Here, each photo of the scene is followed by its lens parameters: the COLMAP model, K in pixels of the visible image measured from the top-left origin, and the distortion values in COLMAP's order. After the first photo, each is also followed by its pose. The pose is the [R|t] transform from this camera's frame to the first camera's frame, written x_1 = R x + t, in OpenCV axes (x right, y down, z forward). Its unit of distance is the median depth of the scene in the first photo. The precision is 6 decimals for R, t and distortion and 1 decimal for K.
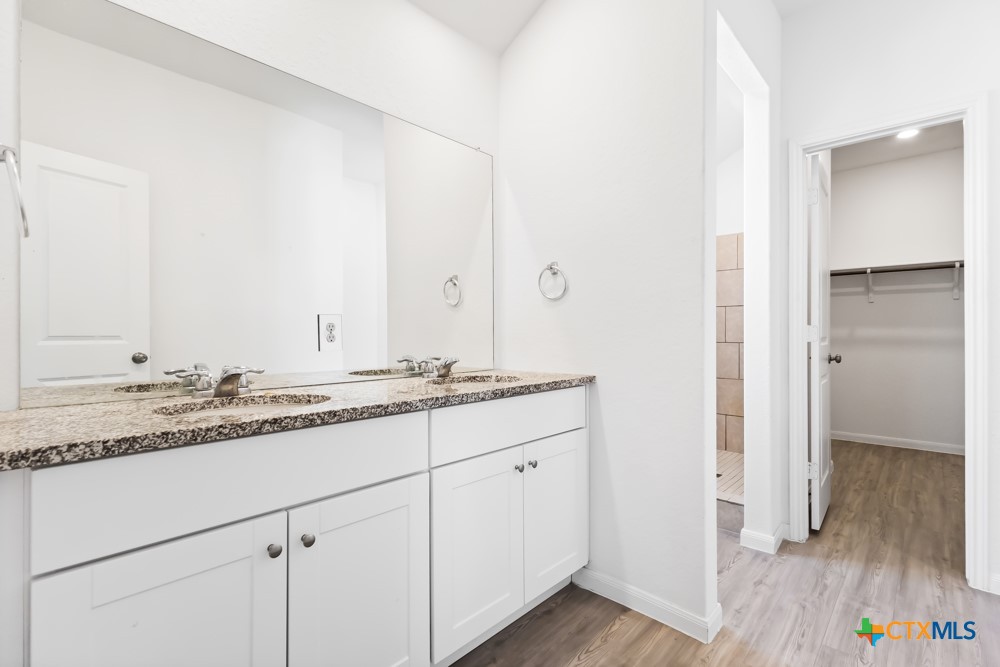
lens RADIAL K [[464.7, 0, 496.6], [0, 464.7, 333.2], [0, 0, 1]] dist [0.002600, 0.001307]
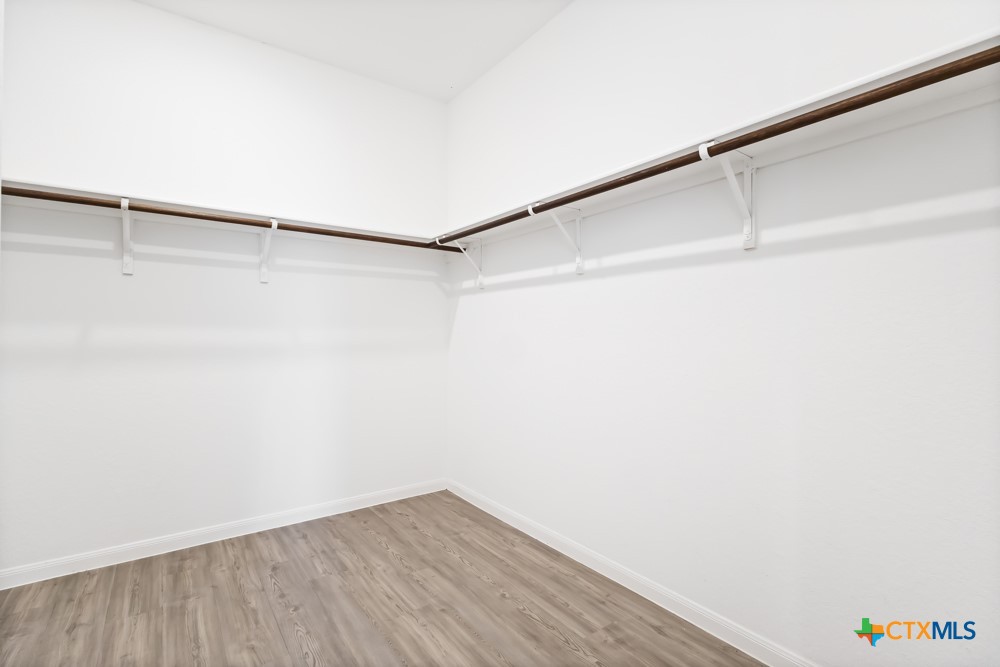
lens RADIAL K [[464.7, 0, 503.0], [0, 464.7, 332.8], [0, 0, 1]] dist [0.002600, 0.001307]
pose [[0.202098, 0.000168, 0.979365, 0.369172], [-0.001864, 0.999998, 0.000214, 0.001616], [-0.979364, -0.001868, 0.202098, 0.472050]]
